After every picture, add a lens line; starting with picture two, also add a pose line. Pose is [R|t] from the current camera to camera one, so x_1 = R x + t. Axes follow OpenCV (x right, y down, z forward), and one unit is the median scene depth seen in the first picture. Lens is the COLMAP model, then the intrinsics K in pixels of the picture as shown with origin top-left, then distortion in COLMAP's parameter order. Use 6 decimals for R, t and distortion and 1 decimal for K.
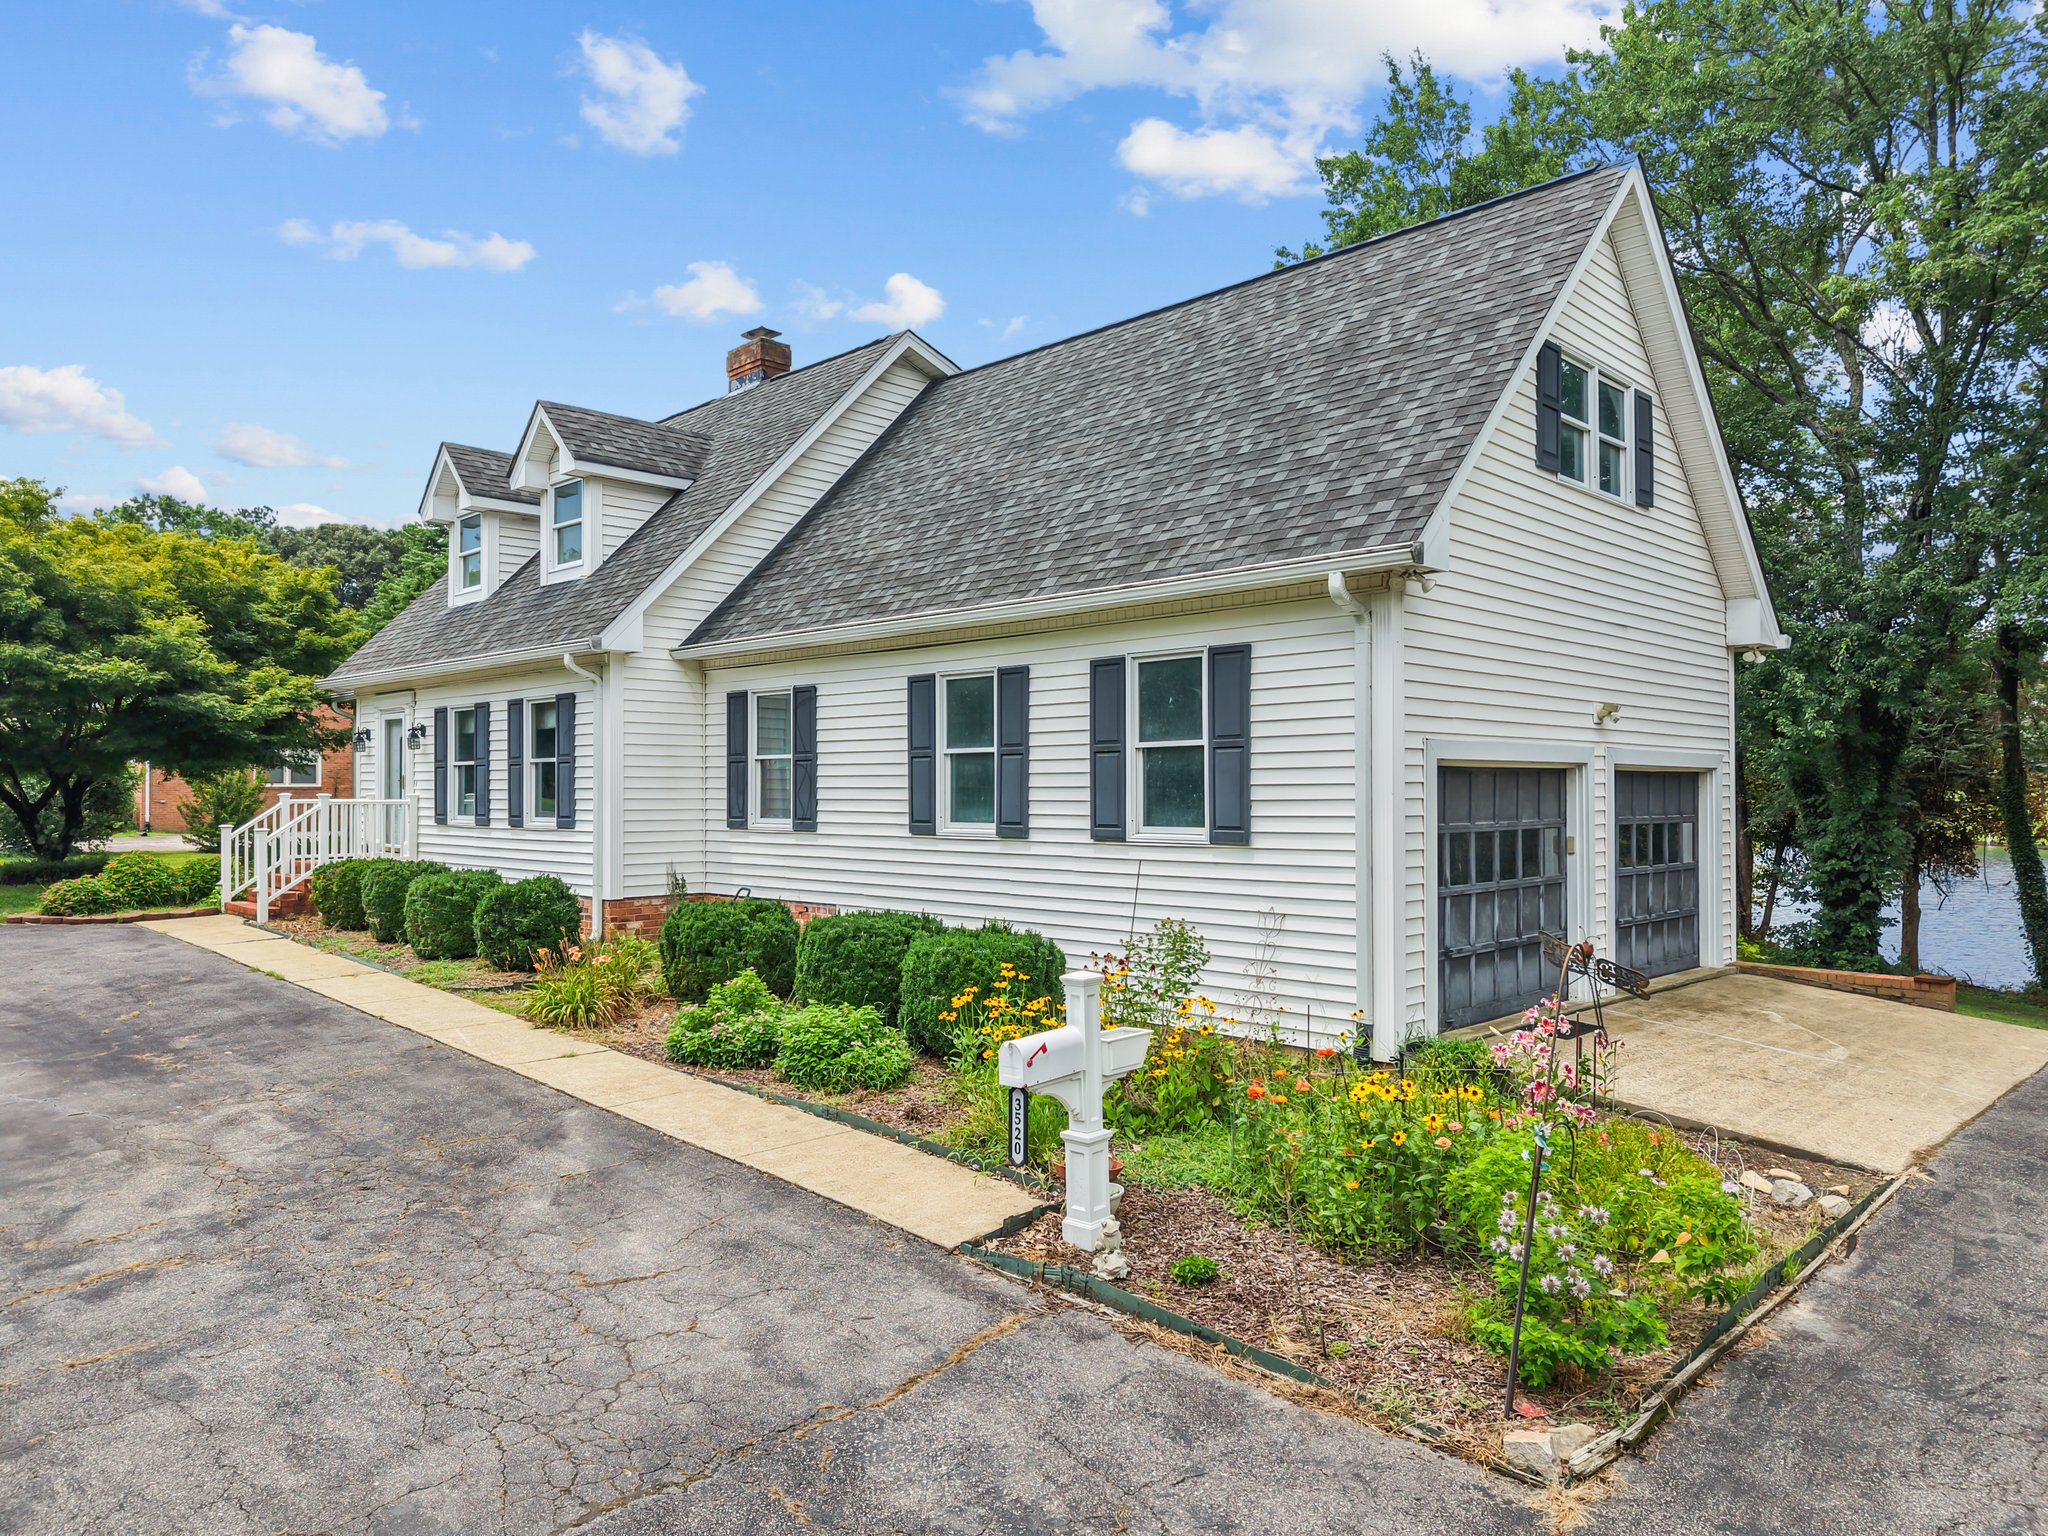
lens RADIAL K [[1377.1, 0, 1020.8], [0, 1377.1, 773.8], [0, 0, 1]] dist [0.009434, -0.003739]
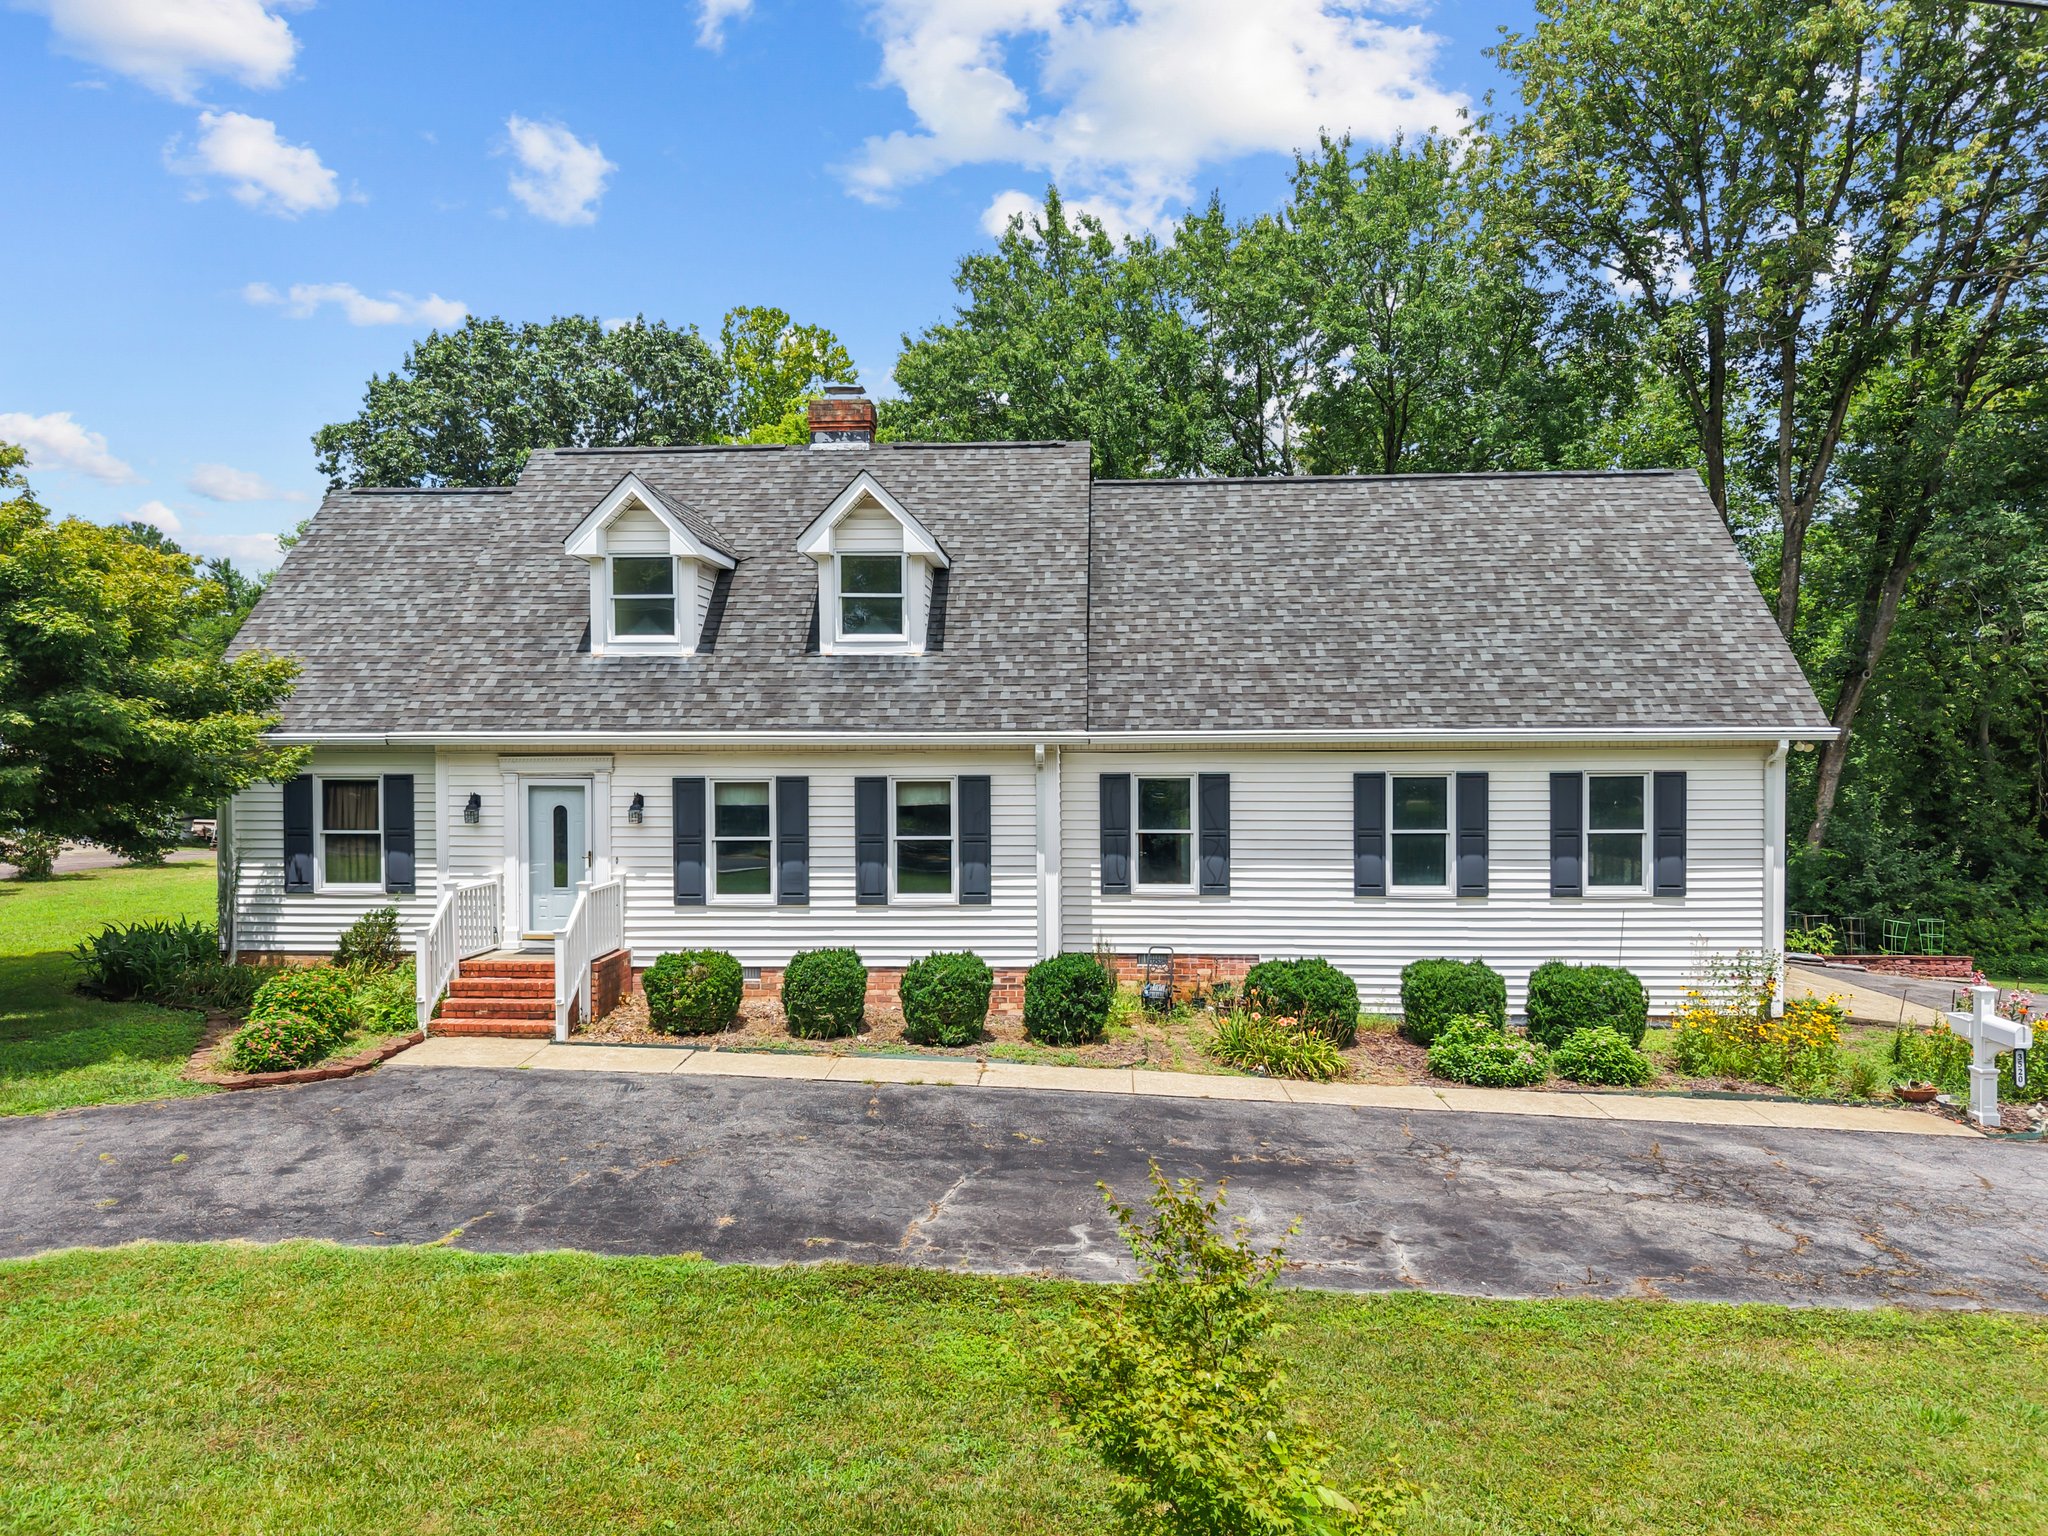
lens RADIAL K [[1398.8, 0, 1014.6], [0, 1398.8, 773.6], [0, 0, 1]] dist [0.004933, 0.001043]
pose [[0.748011, -0.014076, 0.663537, -1.241752], [-0.004950, 0.999629, 0.026786, -0.108757], [-0.663668, -0.023321, 0.747664, 0.241109]]
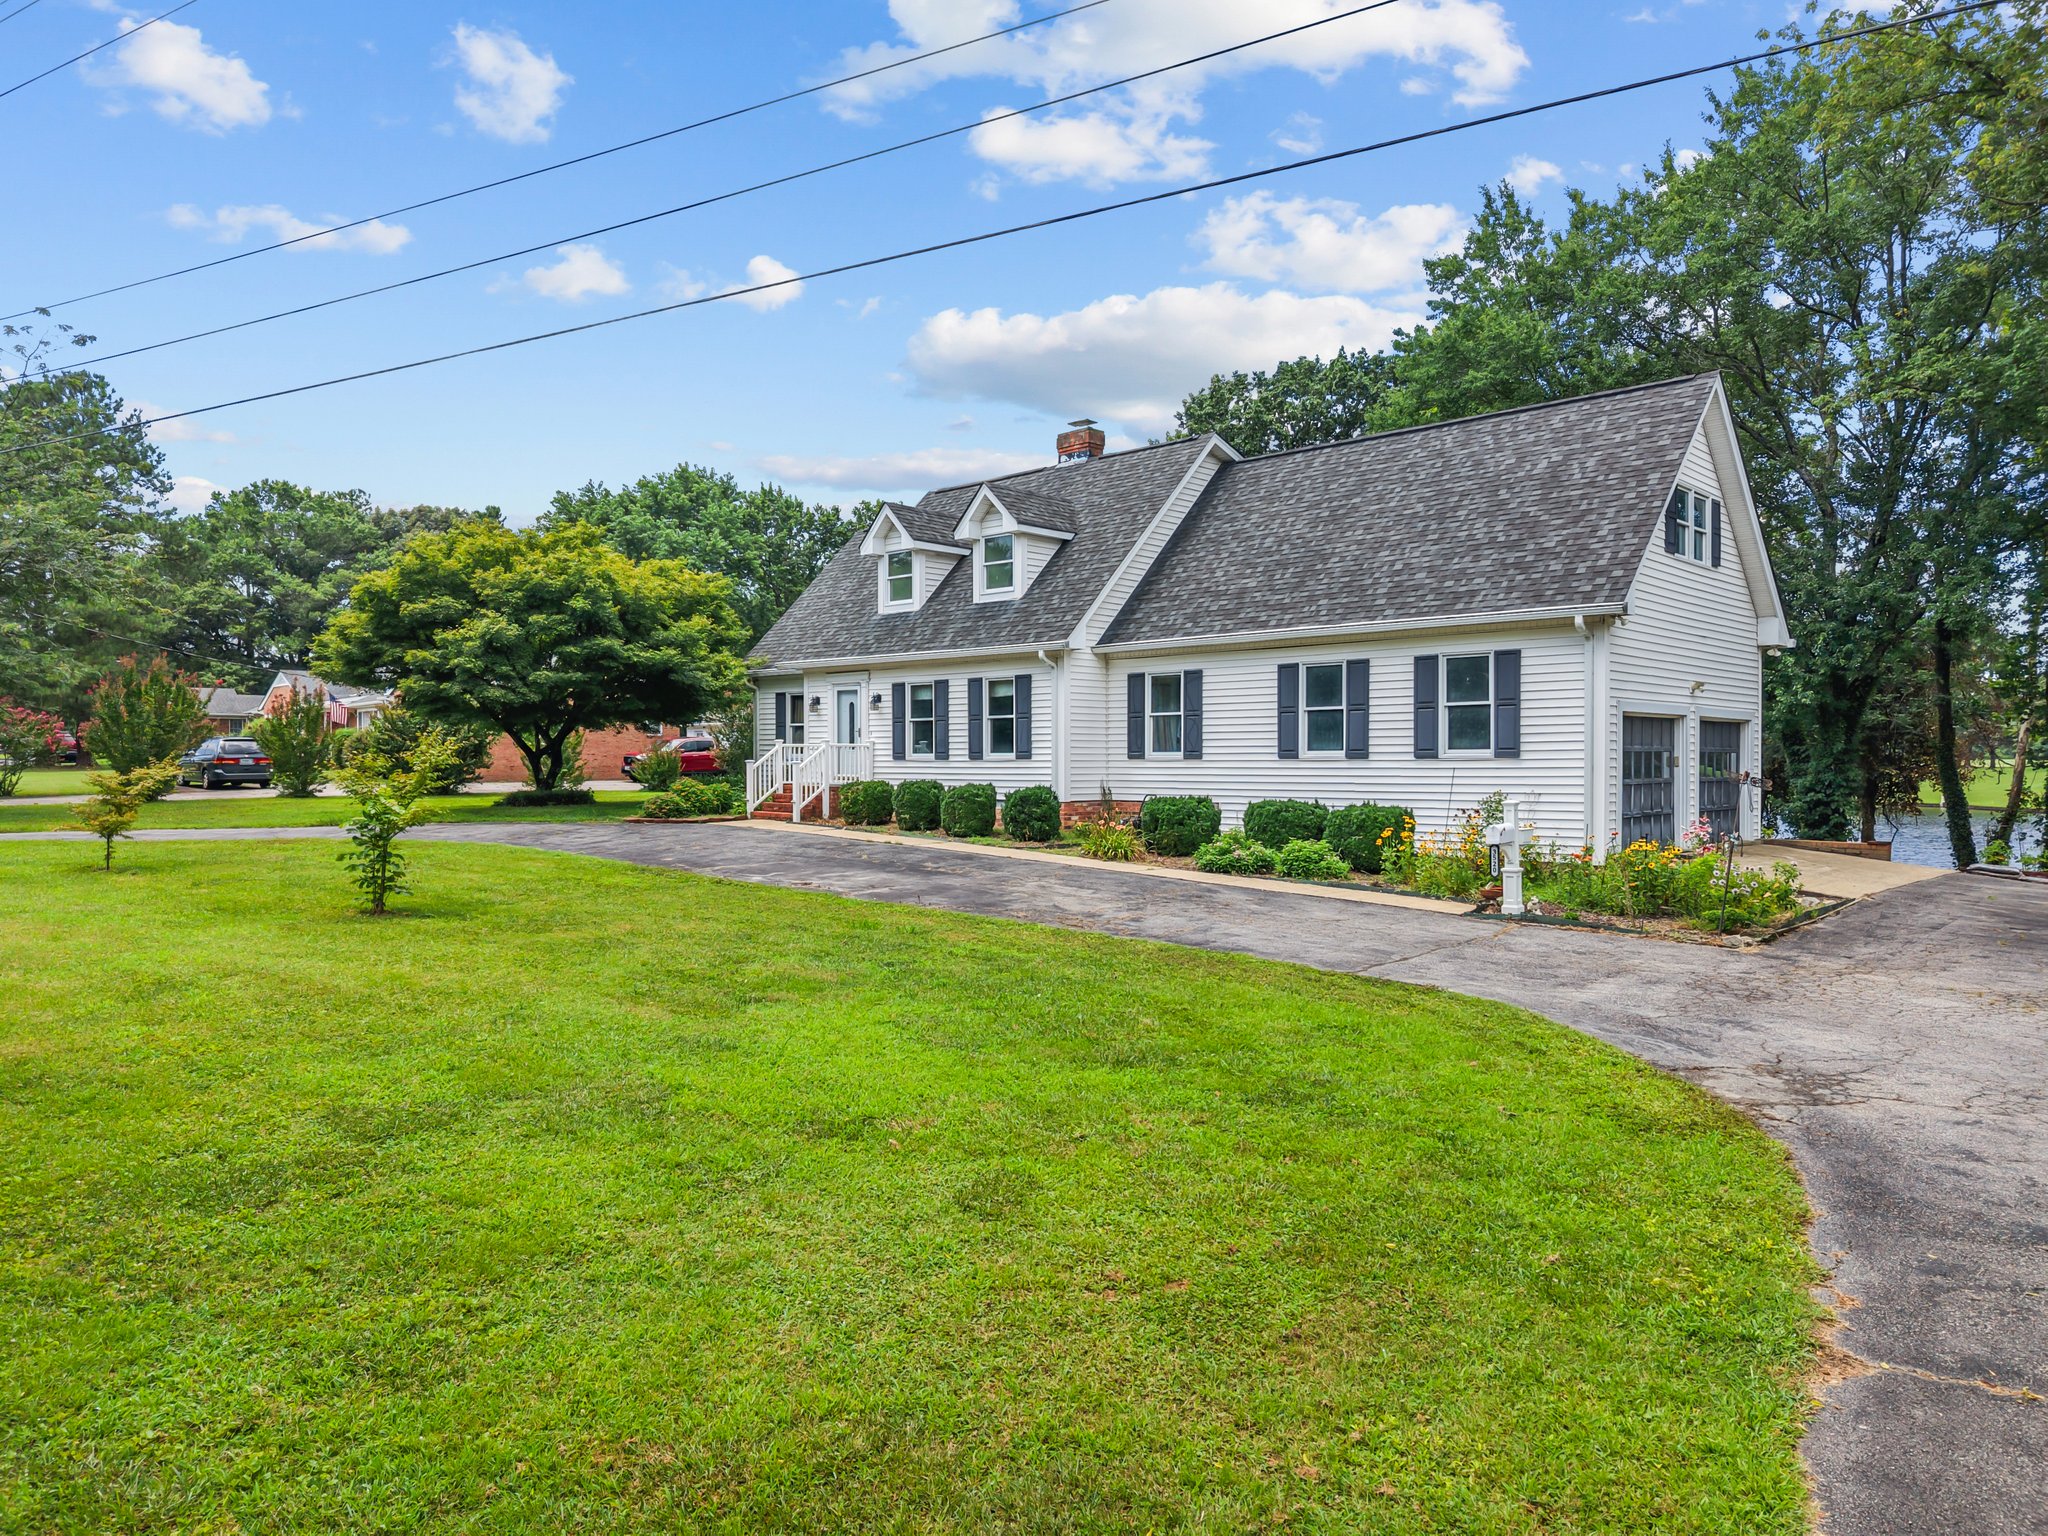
lens RADIAL K [[1374.9, 0, 1010.7], [0, 1374.9, 772.2], [0, 0, 1]] dist [0.001217, 0.000068]
pose [[0.999909, -0.000214, 0.013456, -0.453256], [-0.000061, 0.999792, 0.020405, 0.027704], [-0.013457, -0.020404, 0.999701, -0.711600]]
